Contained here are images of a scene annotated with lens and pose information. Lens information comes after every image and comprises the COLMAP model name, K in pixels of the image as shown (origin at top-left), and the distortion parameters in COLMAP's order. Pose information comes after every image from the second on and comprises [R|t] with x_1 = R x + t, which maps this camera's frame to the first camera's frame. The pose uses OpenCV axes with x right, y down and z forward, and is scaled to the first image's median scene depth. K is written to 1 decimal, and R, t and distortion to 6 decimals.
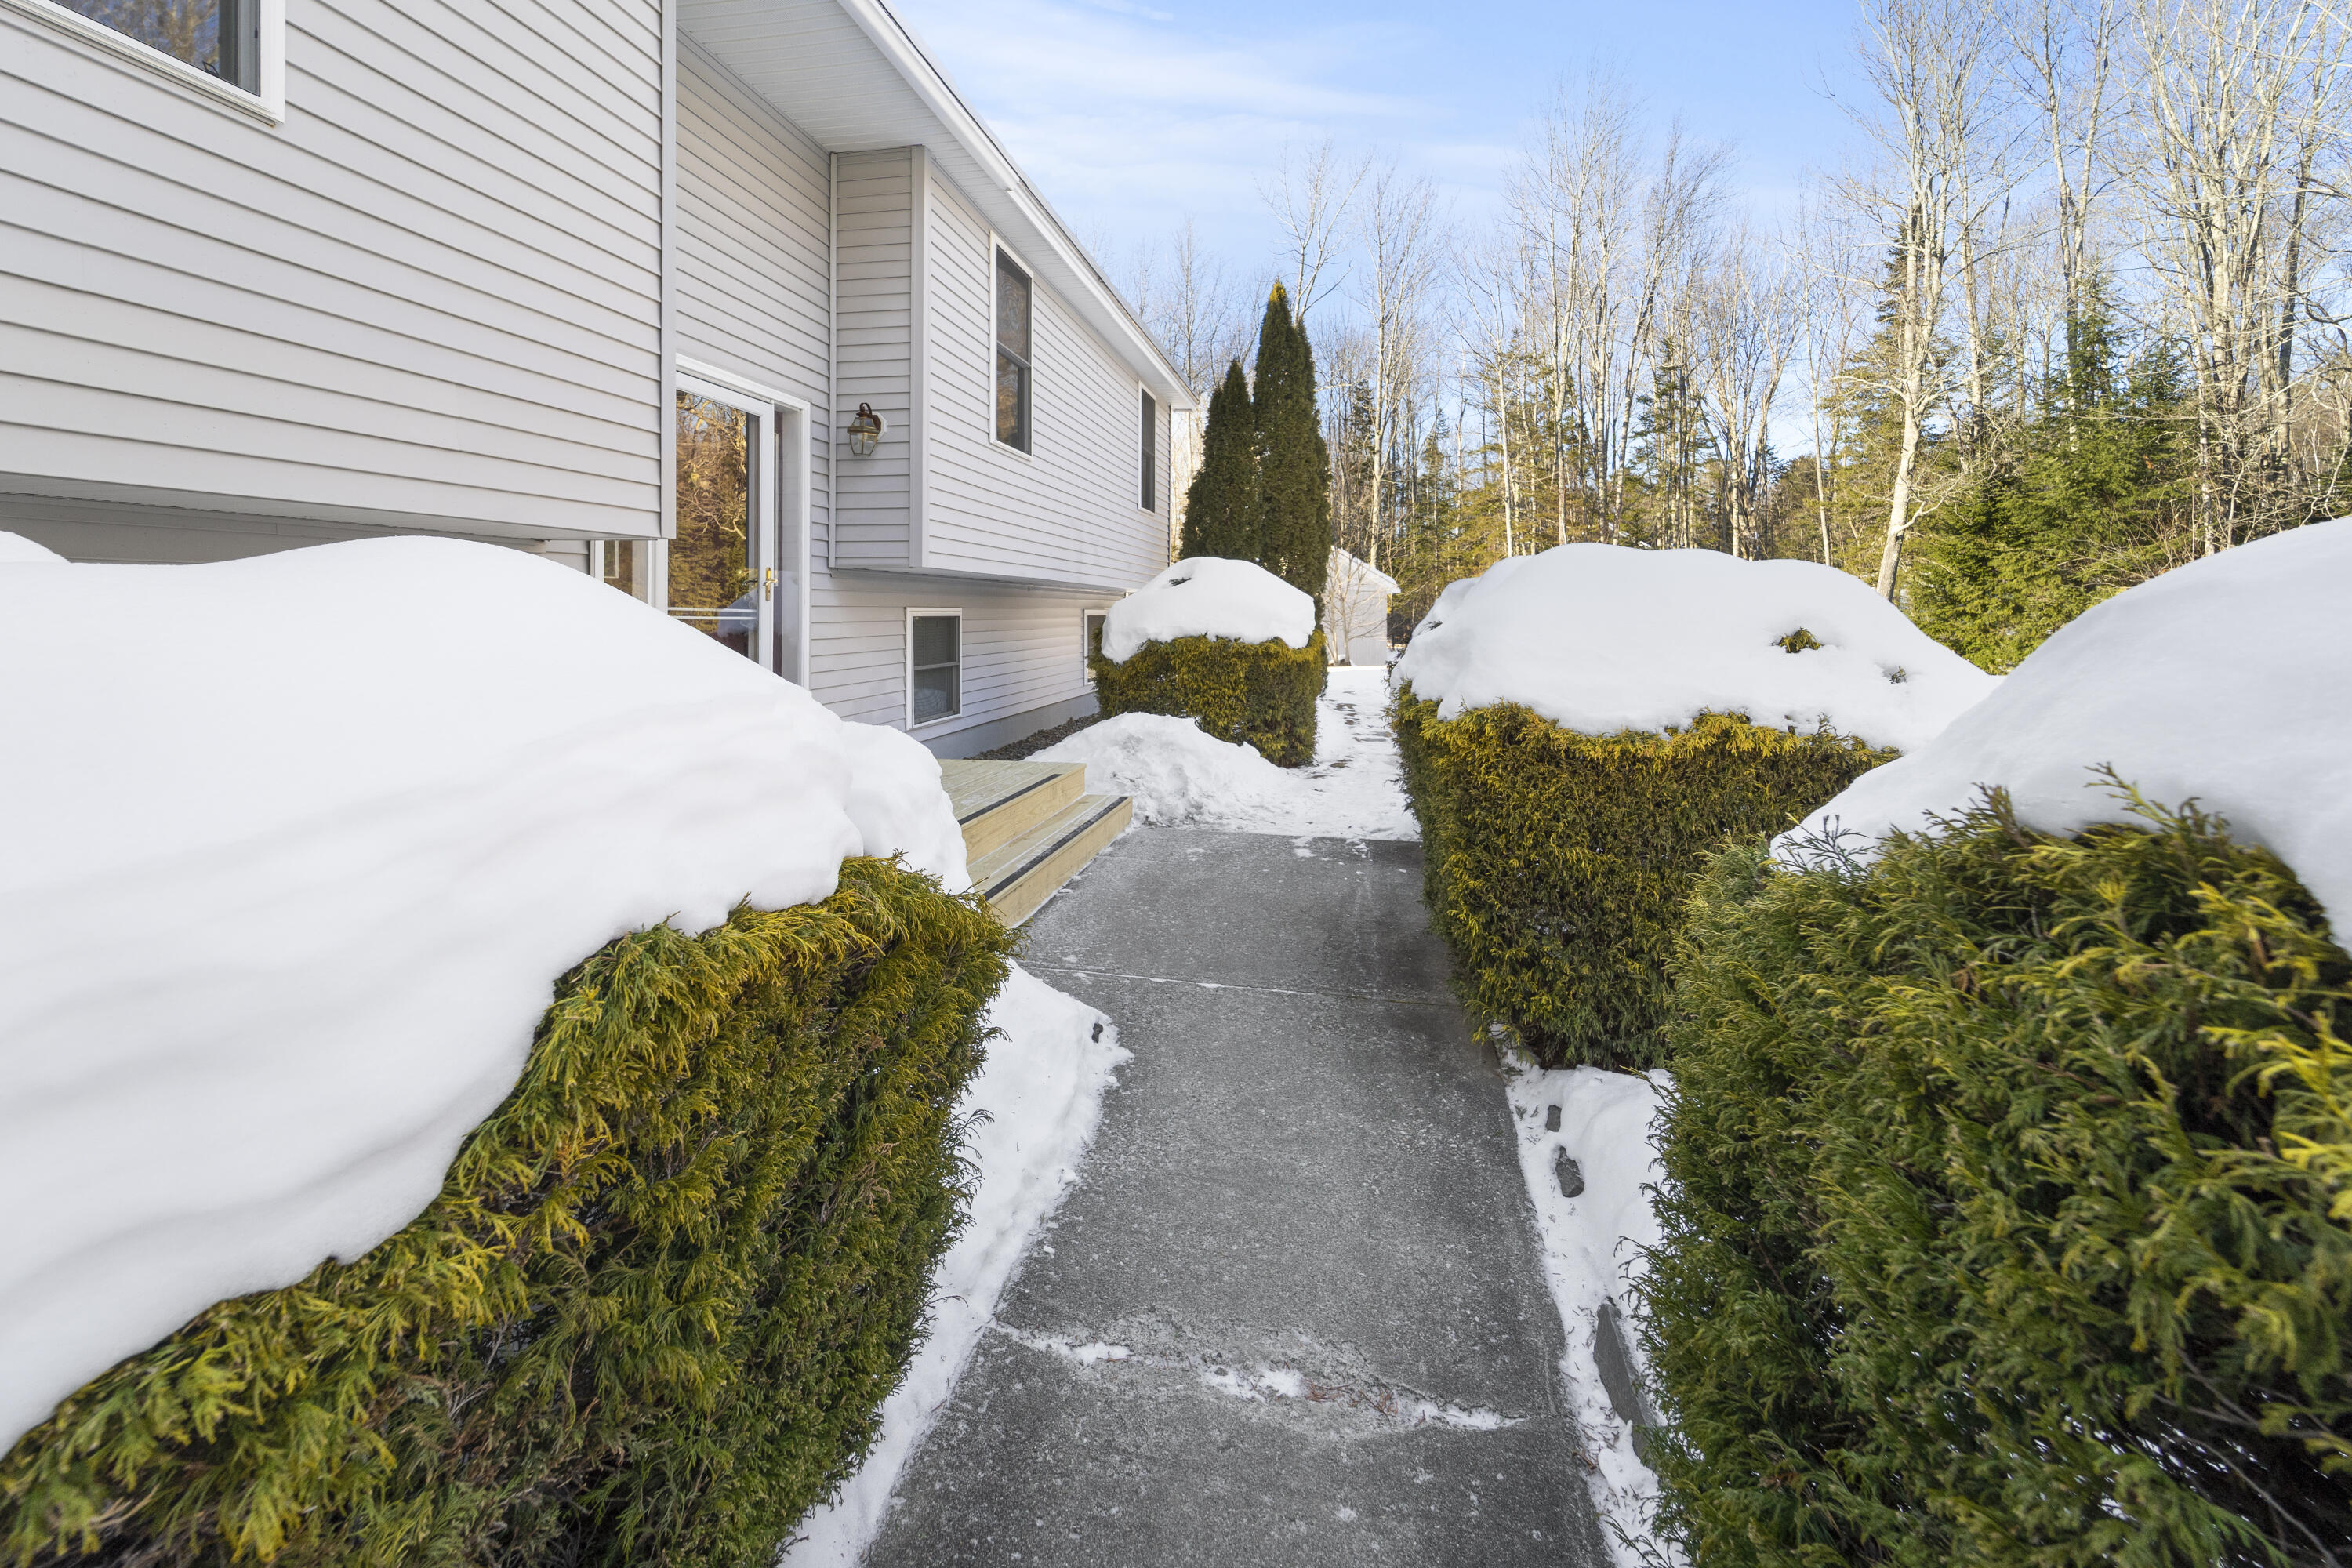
lens RADIAL K [[954.7, 0, 1162.9], [0, 954.7, 776.5], [0, 0, 1]] dist [0.000432, -0.000821]
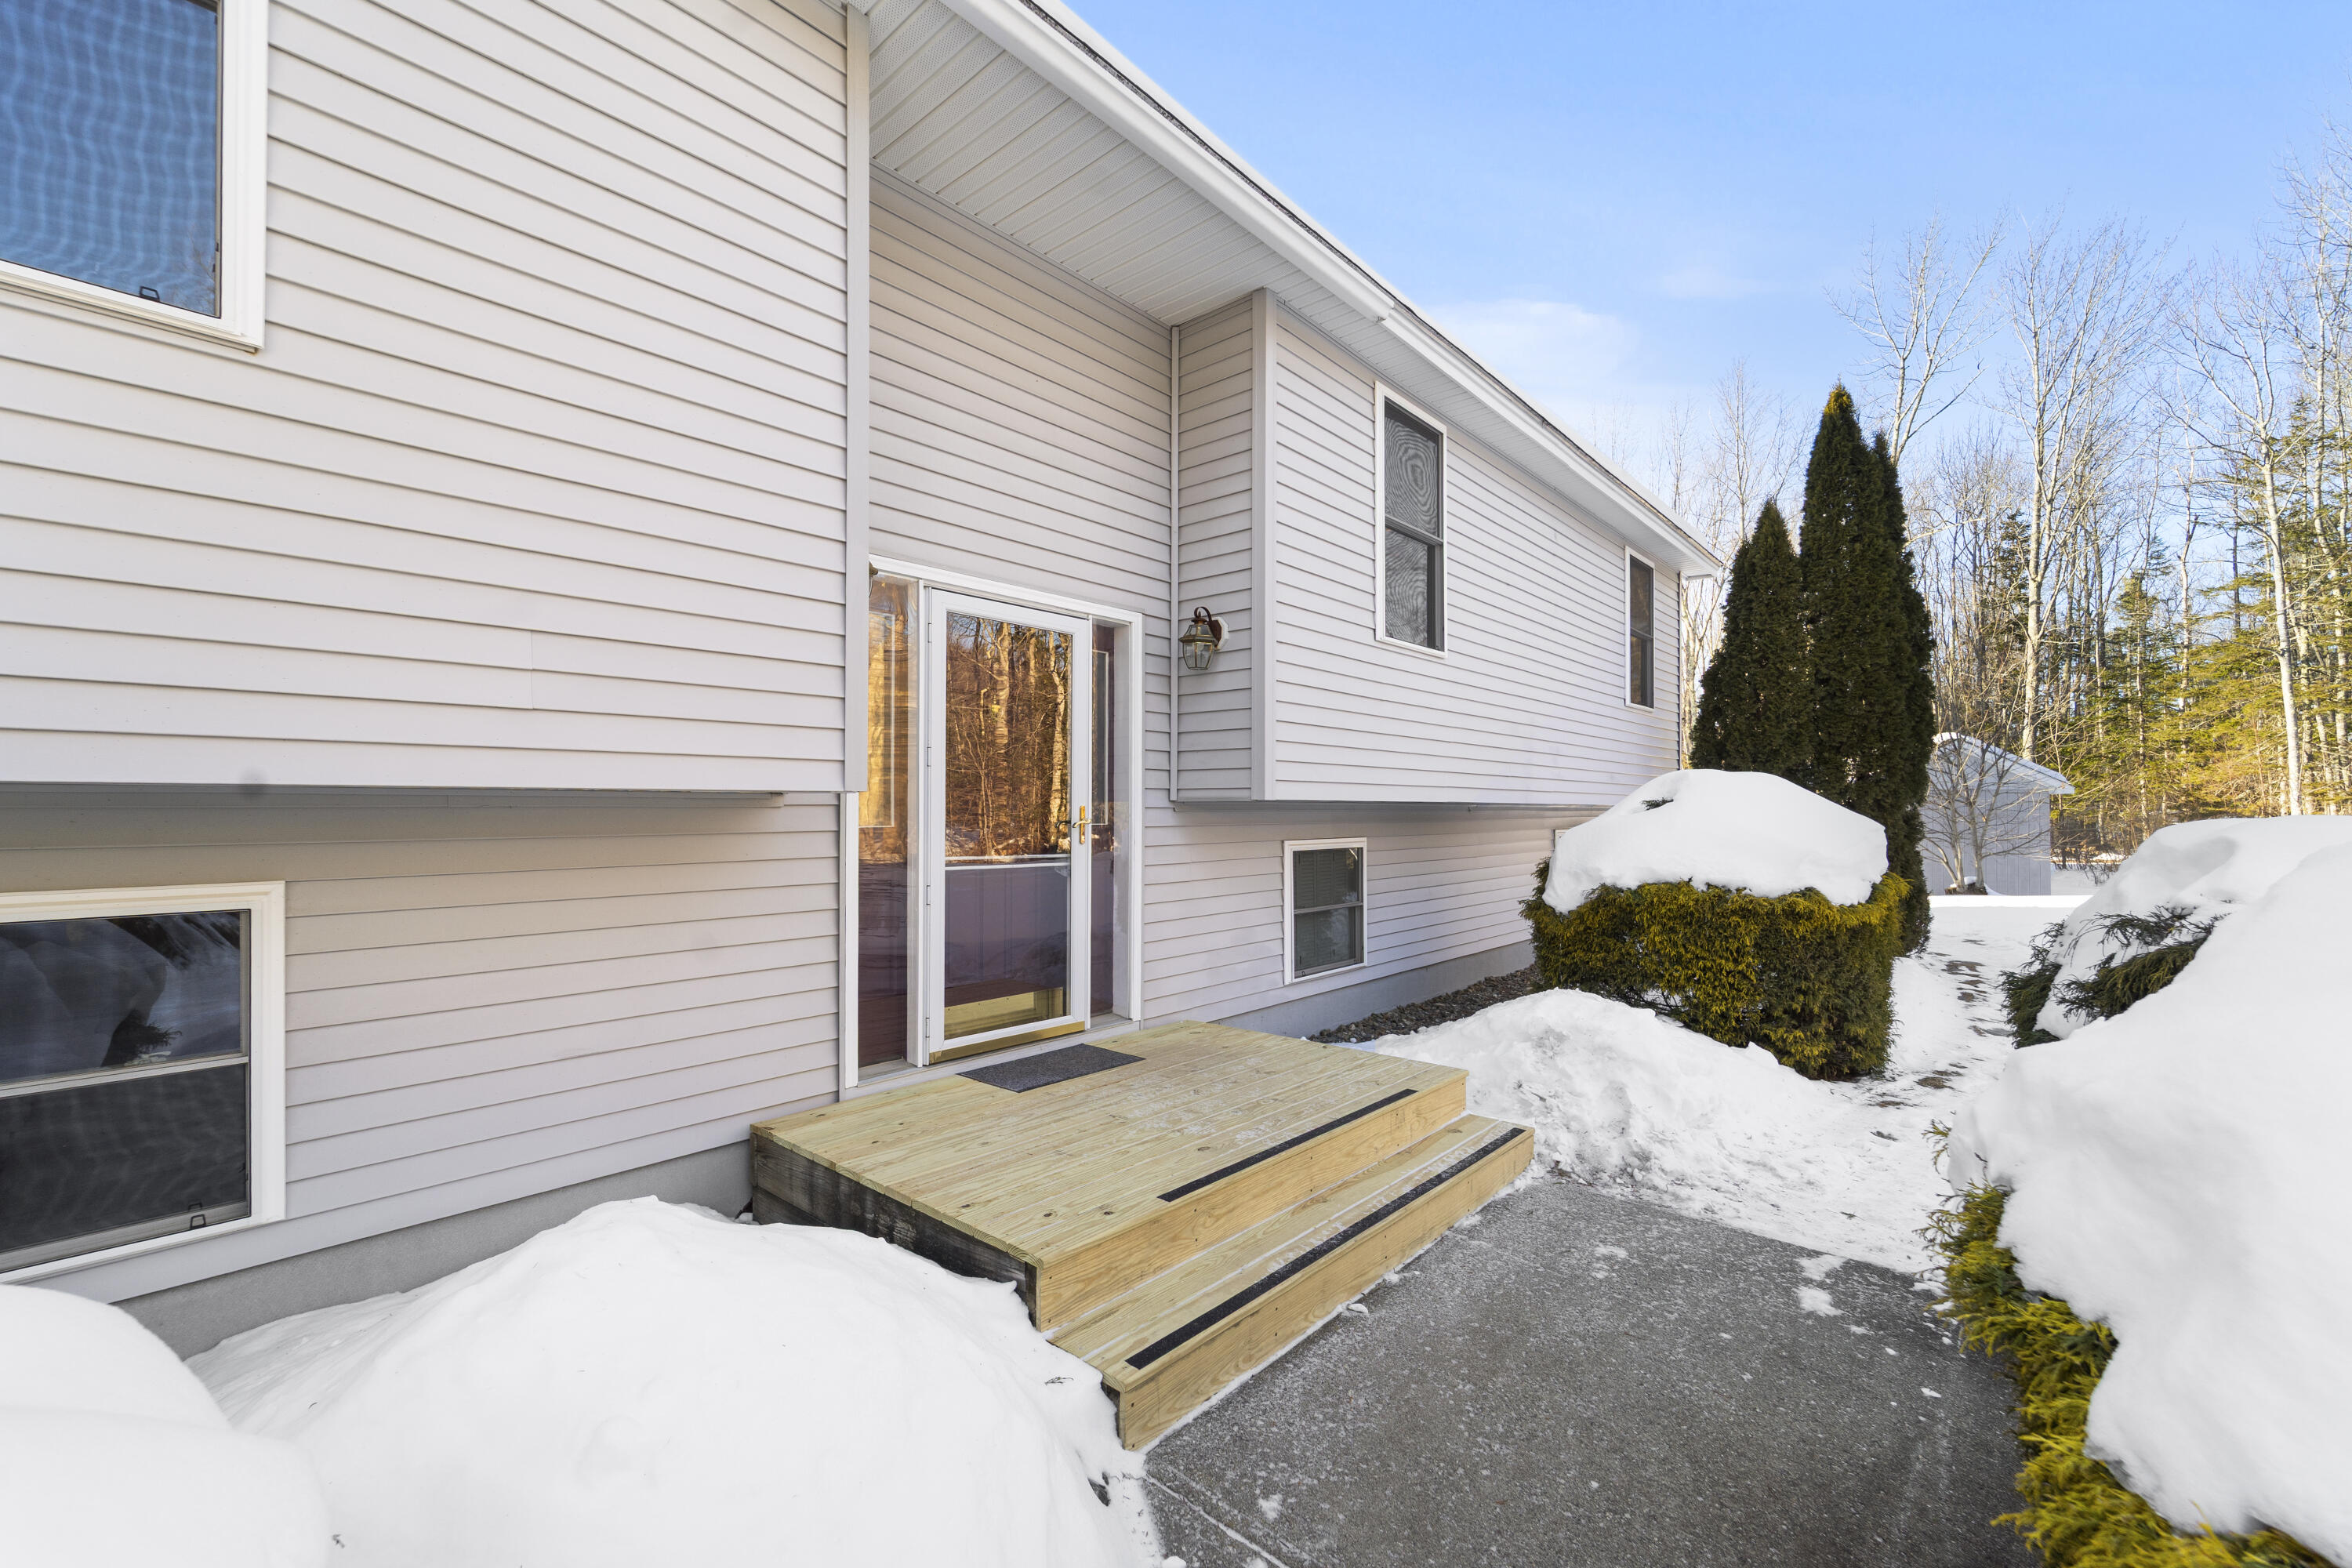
lens RADIAL K [[976.9, 0, 1183.2], [0, 976.9, 874.4], [0, 0, 1]] dist [-0.012667, 0.004872]
pose [[0.875038, 0.024190, -0.483450, 0.066256], [-0.075776, 0.993282, -0.087453, -0.065316], [0.478086, 0.113159, 0.870993, 0.213760]]
